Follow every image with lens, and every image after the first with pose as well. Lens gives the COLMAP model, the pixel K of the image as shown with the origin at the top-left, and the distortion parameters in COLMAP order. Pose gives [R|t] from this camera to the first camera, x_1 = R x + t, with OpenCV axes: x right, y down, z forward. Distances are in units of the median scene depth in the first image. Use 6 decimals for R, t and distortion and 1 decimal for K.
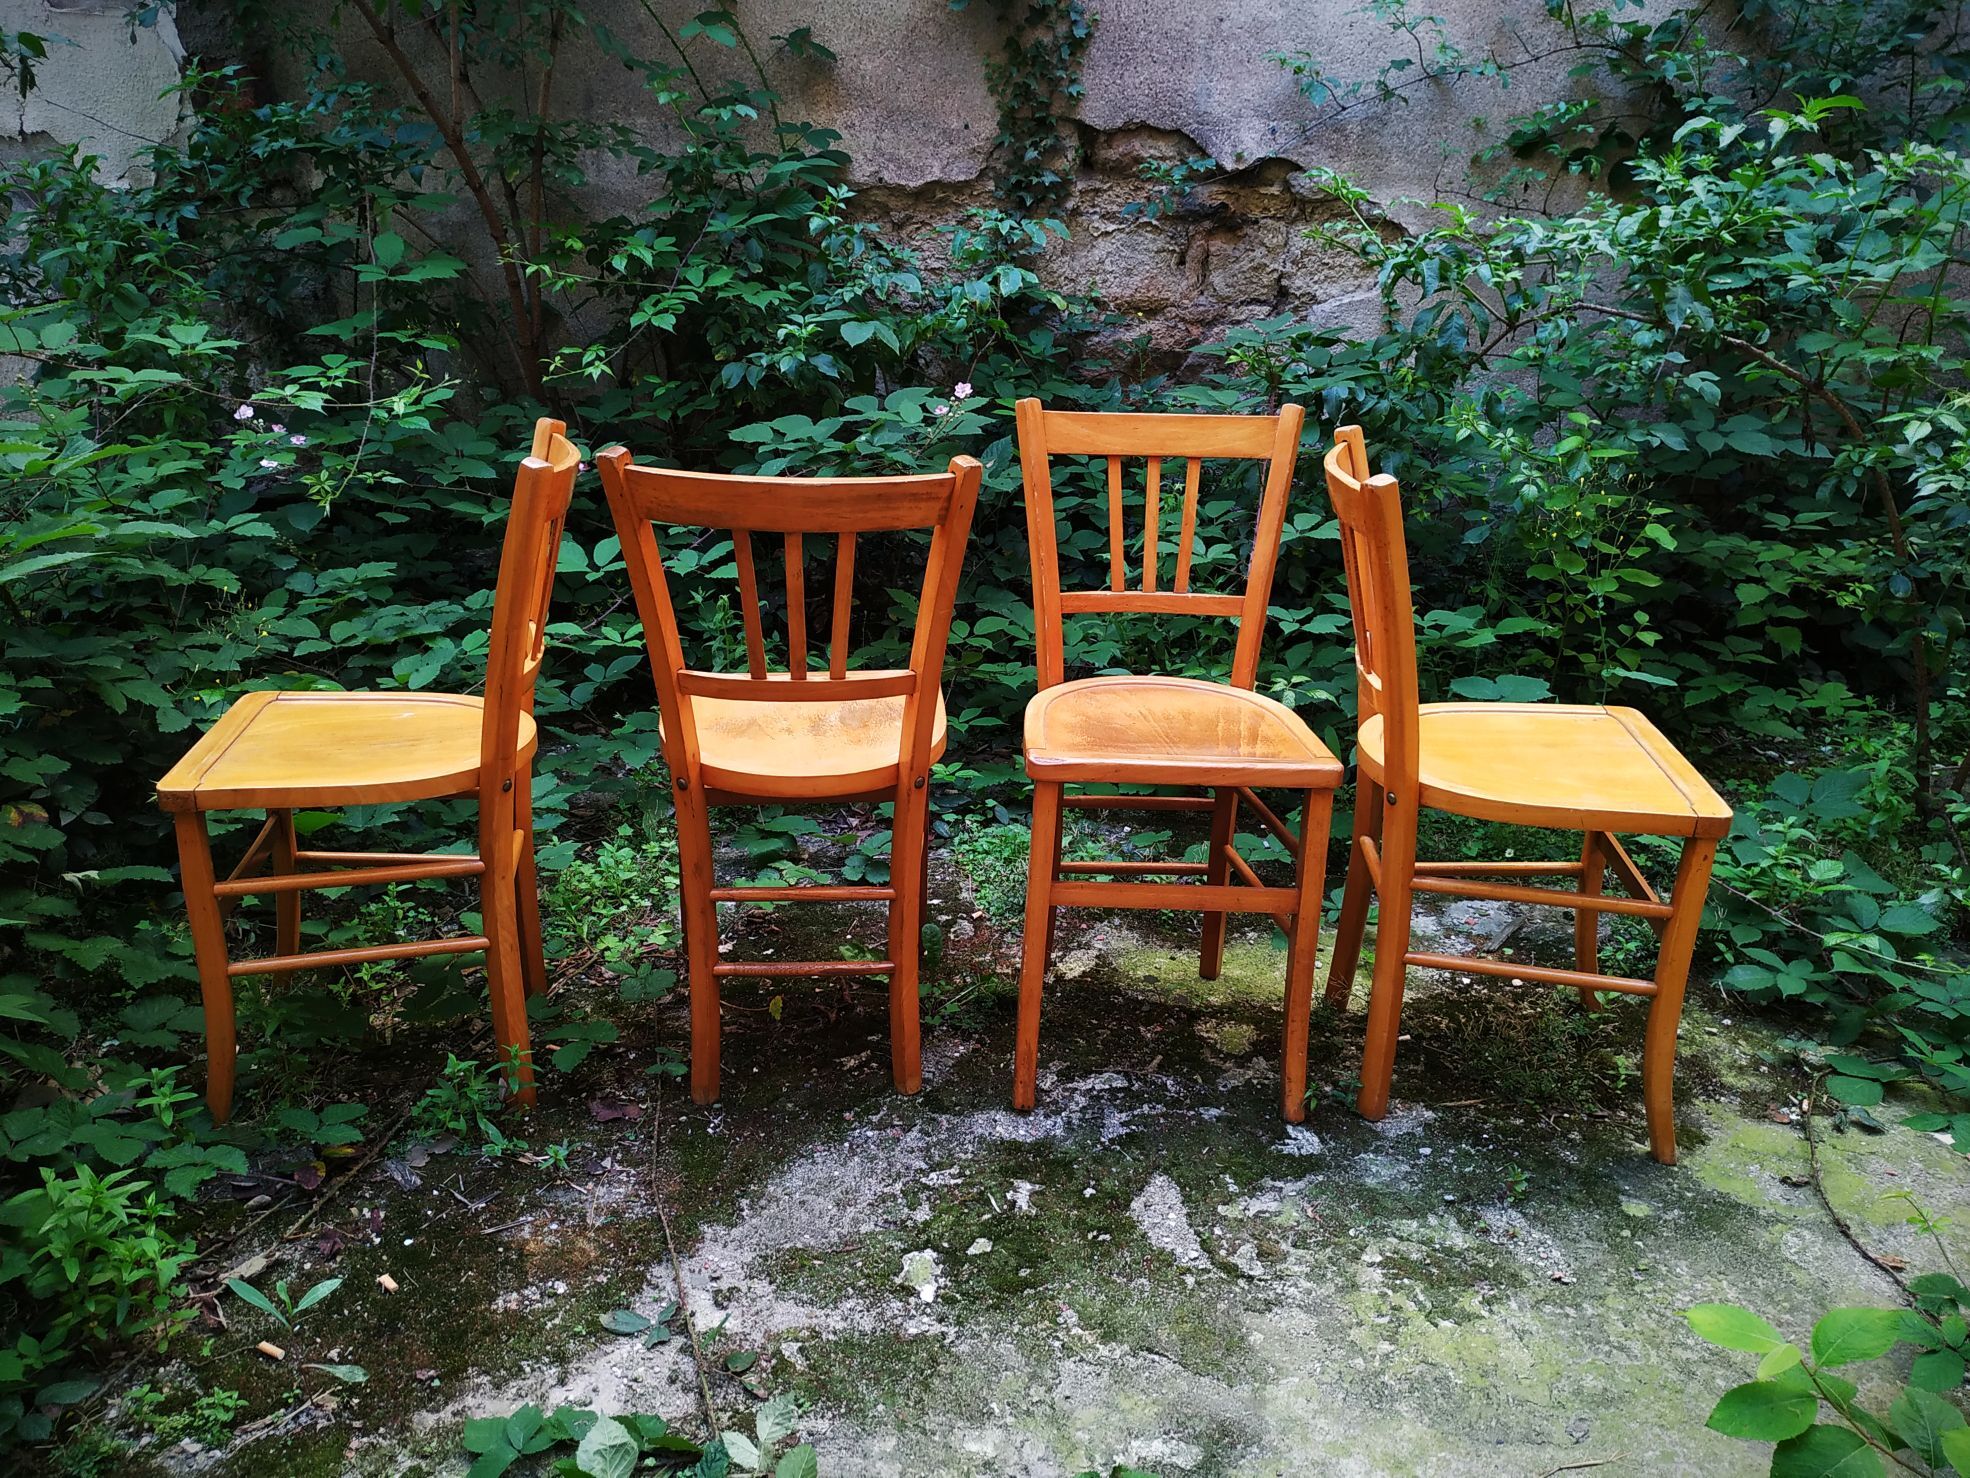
lens RADIAL K [[1460.4, 0, 973.5], [0, 1460.4, 734.9], [0, 0, 1]] dist [0.028175, -0.058065]
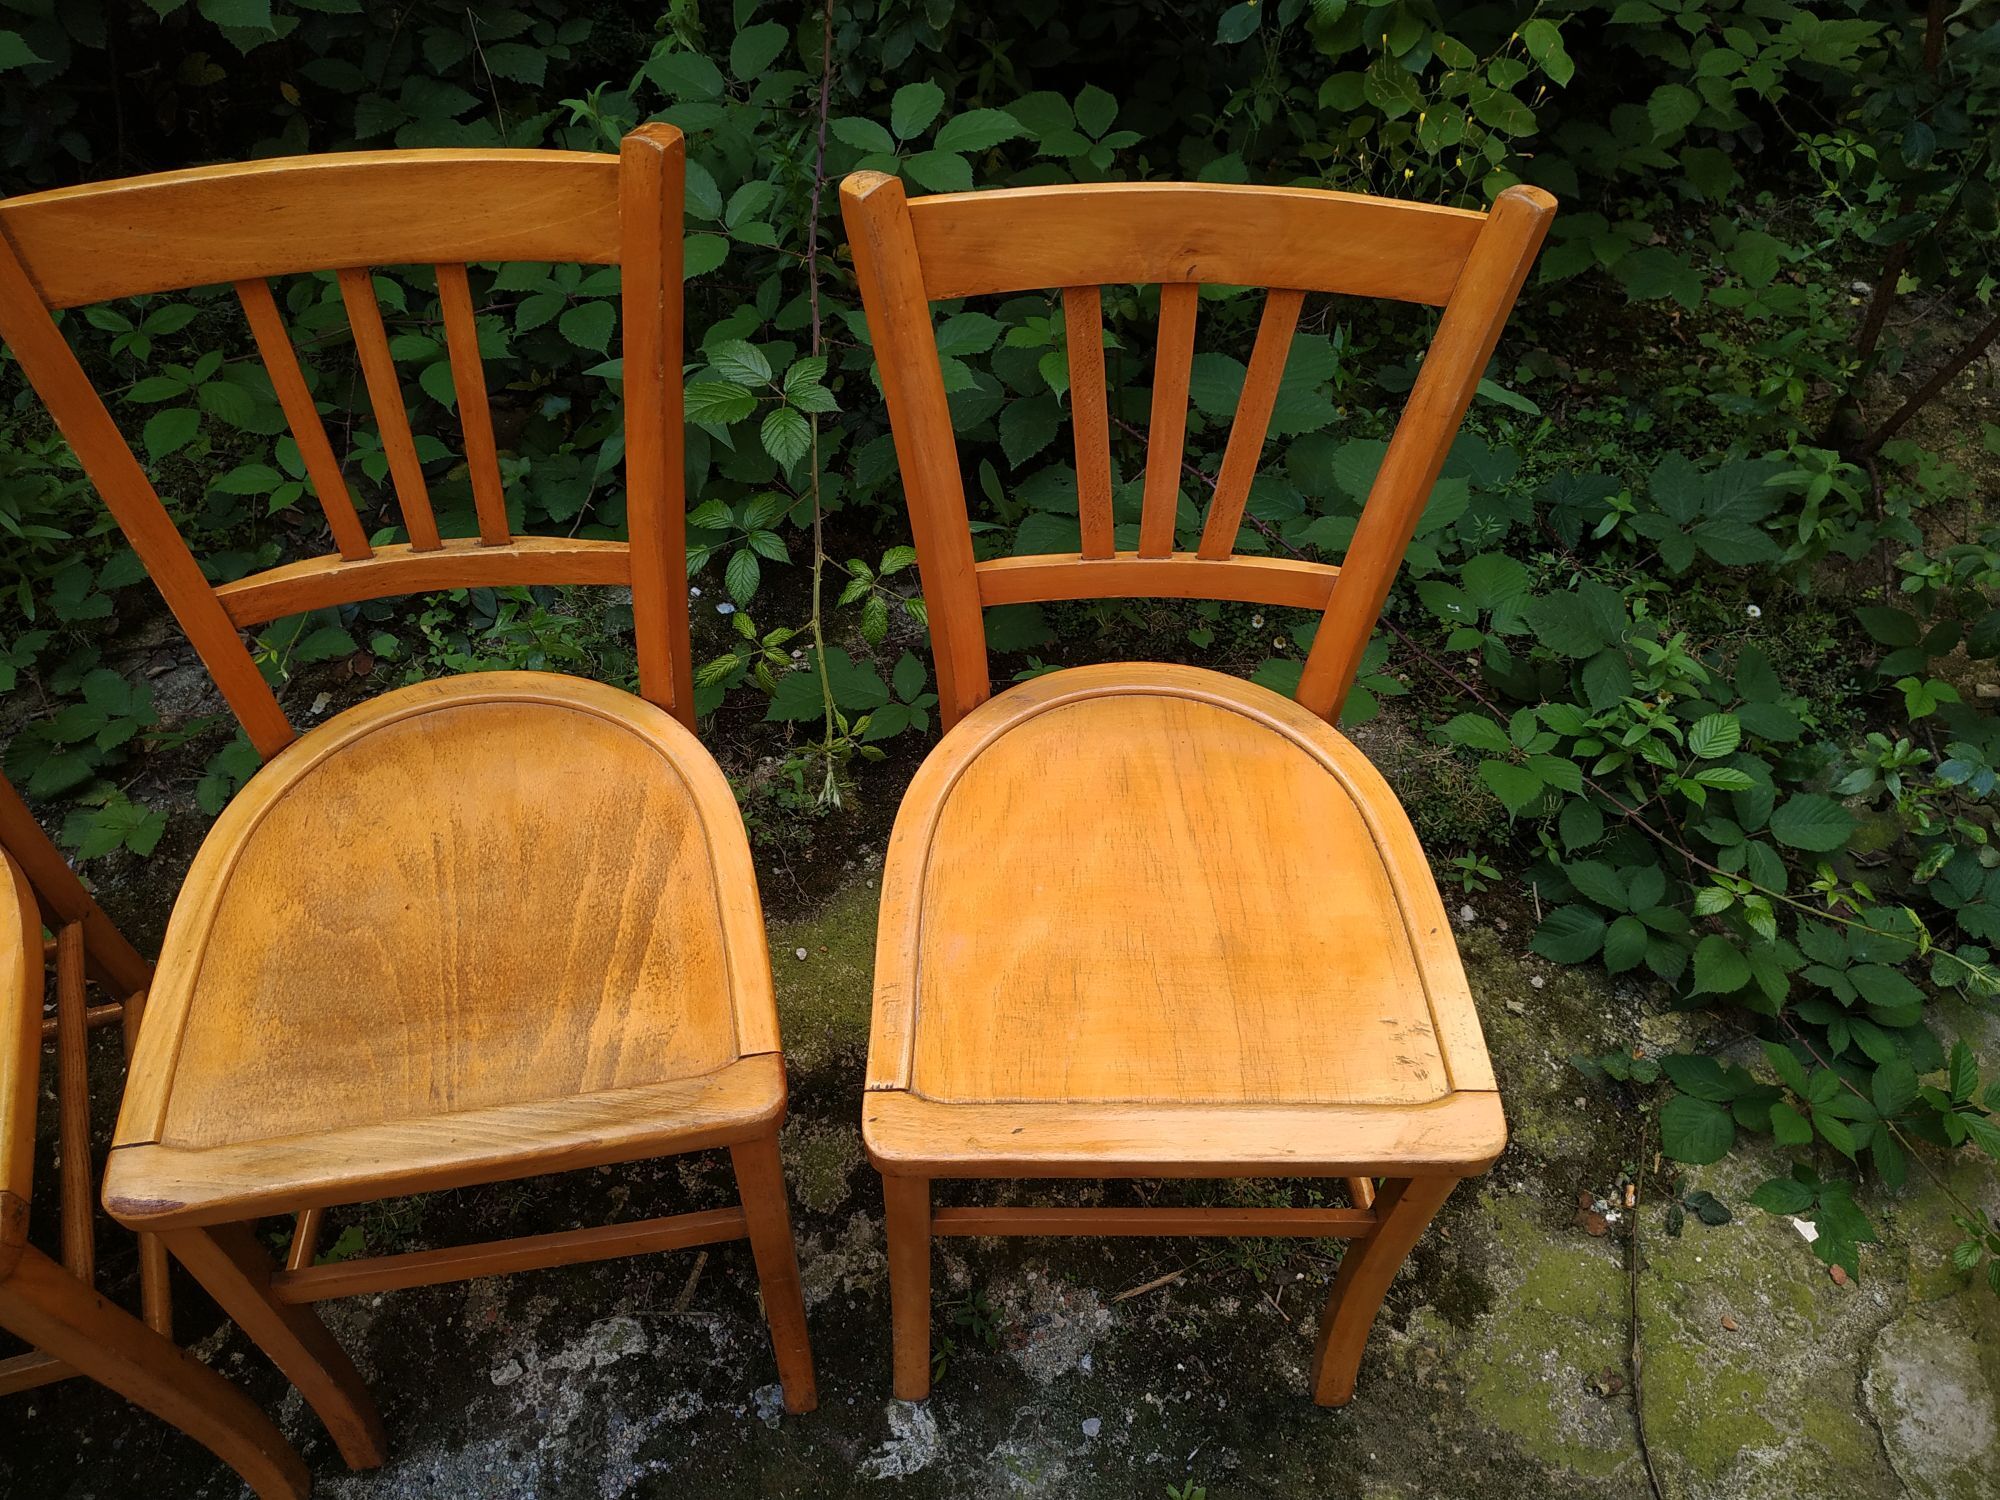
lens RADIAL K [[1450.1, 0, 1000.0], [0, 1450.1, 750.0], [0, 0, 1]] dist [0.010868, -0.034743]
pose [[0.983668, -0.135191, 0.118828, 0.243702], [0.046565, 0.828854, 0.557524, -0.361871], [-0.173863, -0.542885, 0.821612, 0.667460]]
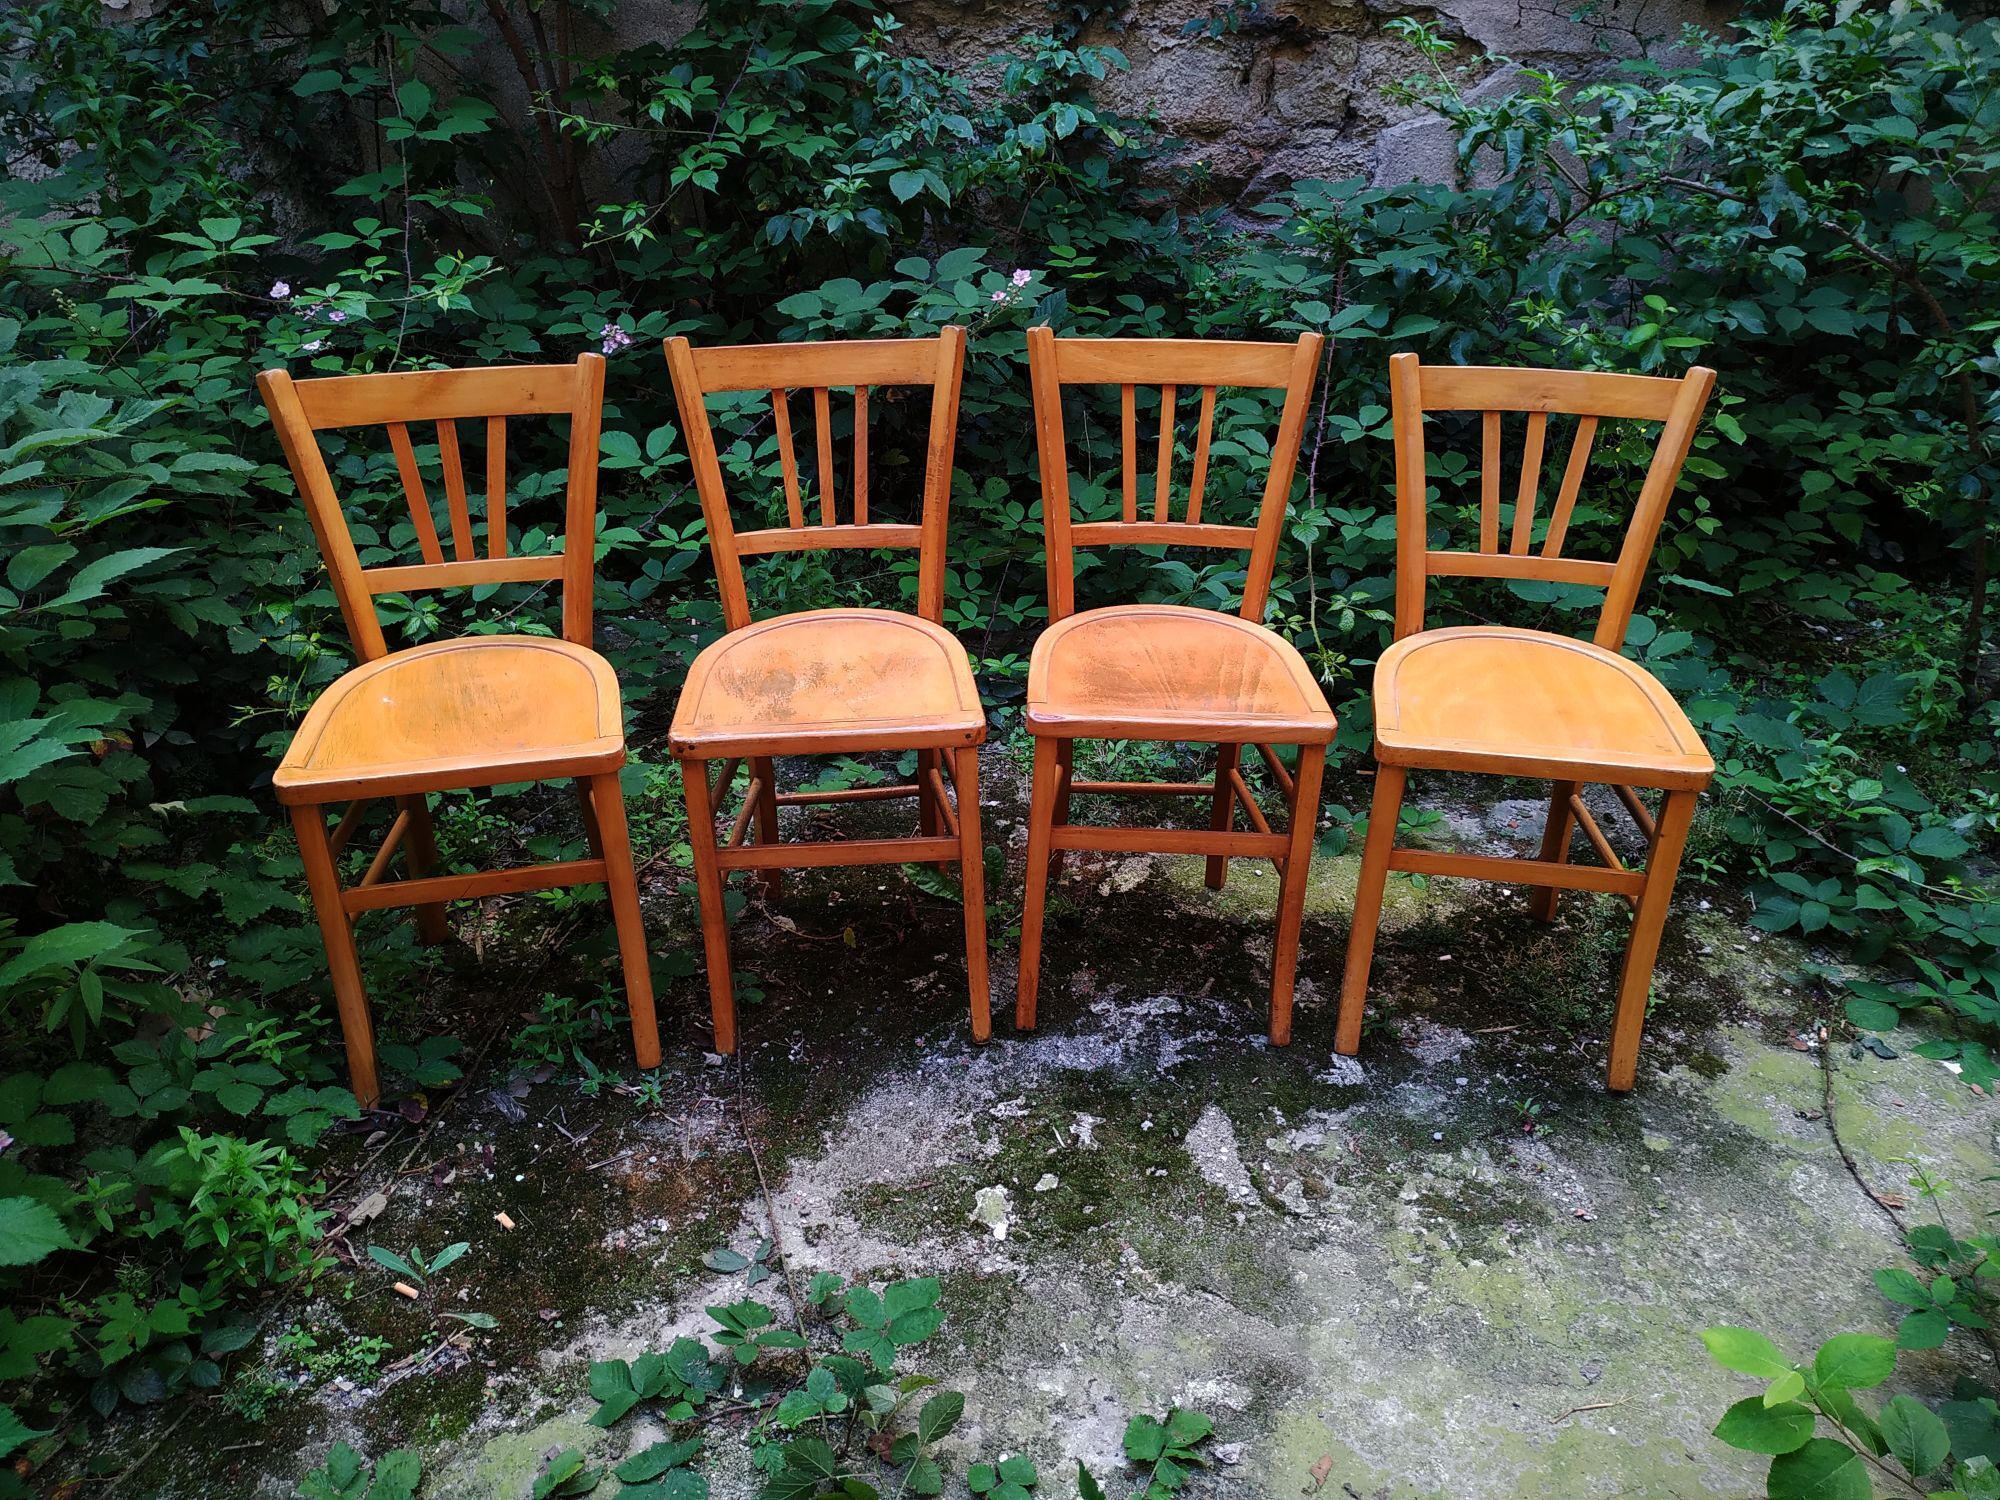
lens RADIAL K [[1453.0, 0, 996.5], [0, 1453.0, 746.7], [0, 0, 1]] dist [0.036976, -0.073954]
pose [[0.999979, 0.002942, -0.005802, -0.026122], [-0.001879, 0.984482, 0.175478, -0.149439], [0.006228, -0.175463, 0.984466, -0.004770]]
